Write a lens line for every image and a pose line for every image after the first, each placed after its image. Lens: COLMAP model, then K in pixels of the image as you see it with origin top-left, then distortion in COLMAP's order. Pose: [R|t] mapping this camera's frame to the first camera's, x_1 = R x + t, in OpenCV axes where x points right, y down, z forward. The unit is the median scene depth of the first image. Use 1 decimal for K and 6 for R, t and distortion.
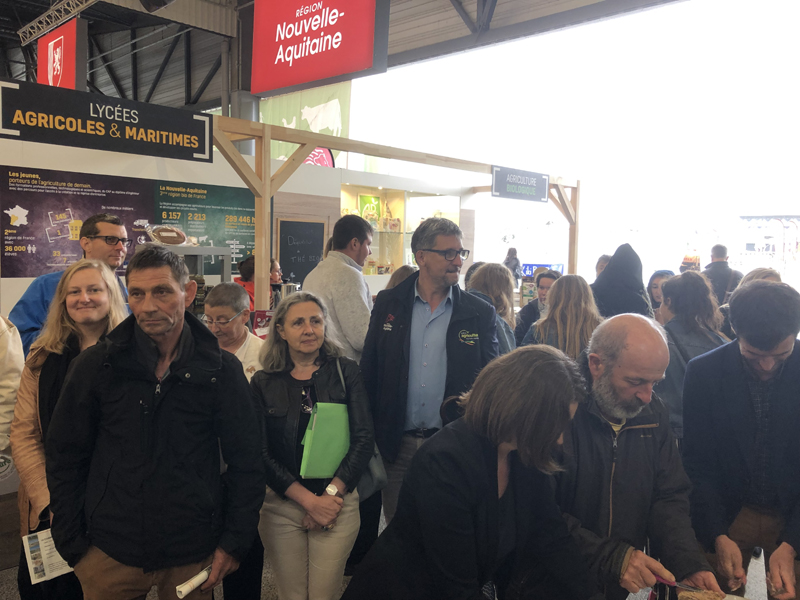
lens RADIAL K [[664.9, 0, 404.7], [0, 664.9, 290.3], [0, 0, 1]] dist [0.026175, -0.011237]
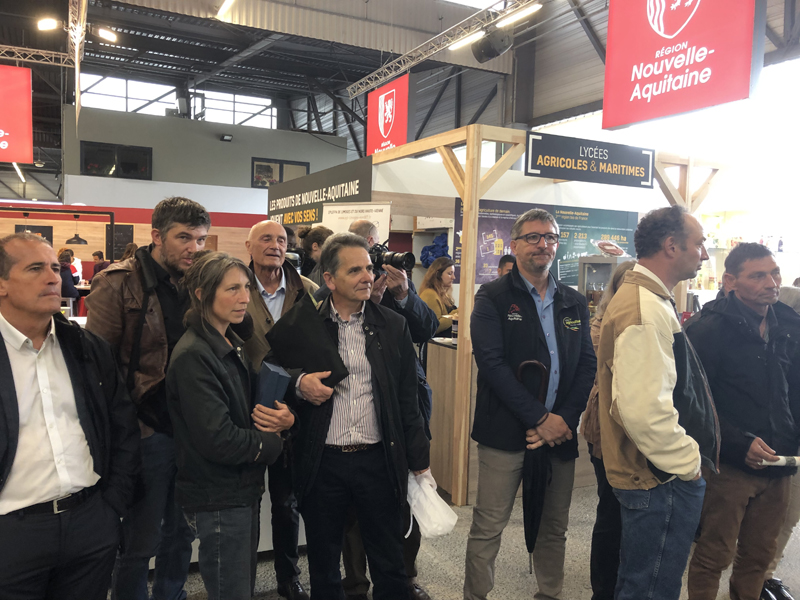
lens RADIAL K [[664.9, 0, 392.7], [0, 664.9, 291.9], [0, 0, 1]] dist [0.026175, -0.011237]
pose [[0.944188, 0.020670, -0.328757, -0.270830], [-0.032340, 0.999025, -0.030067, 0.039092], [0.327815, 0.039021, 0.943936, -0.239419]]
